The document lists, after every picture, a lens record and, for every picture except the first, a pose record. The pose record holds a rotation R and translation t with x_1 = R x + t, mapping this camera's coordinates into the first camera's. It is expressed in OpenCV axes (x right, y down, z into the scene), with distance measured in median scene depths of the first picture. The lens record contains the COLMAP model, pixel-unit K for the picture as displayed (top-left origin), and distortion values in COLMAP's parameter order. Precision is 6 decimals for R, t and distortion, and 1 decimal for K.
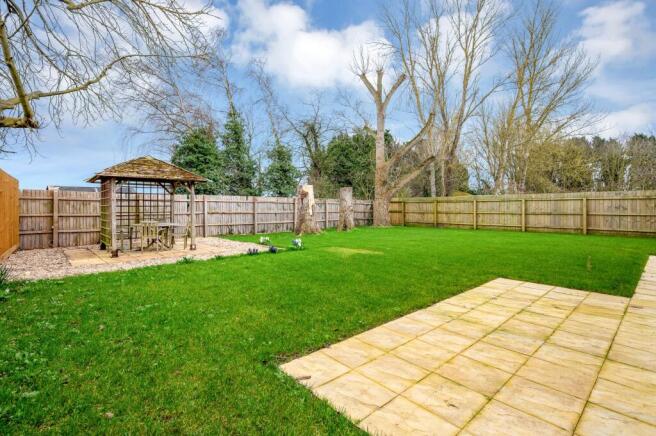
lens RADIAL K [[300.0, 0, 327.5], [0, 300.0, 211.4], [0, 0, 1]] dist [0.006067, 0.000331]
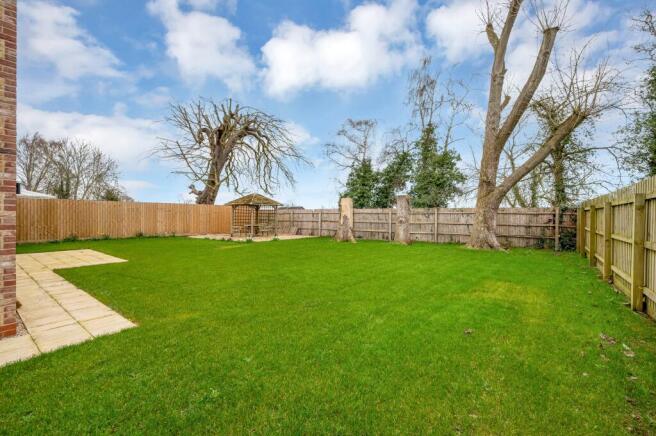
lens RADIAL K [[286.0, 0, 326.7], [0, 286.0, 218.7], [0, 0, 1]] dist [-0.012846, 0.001260]
pose [[0.164204, 0.006226, -0.986407, 0.843184], [-0.018326, 0.999827, 0.003259, -0.009118], [0.986256, 0.017542, 0.164290, 0.637867]]
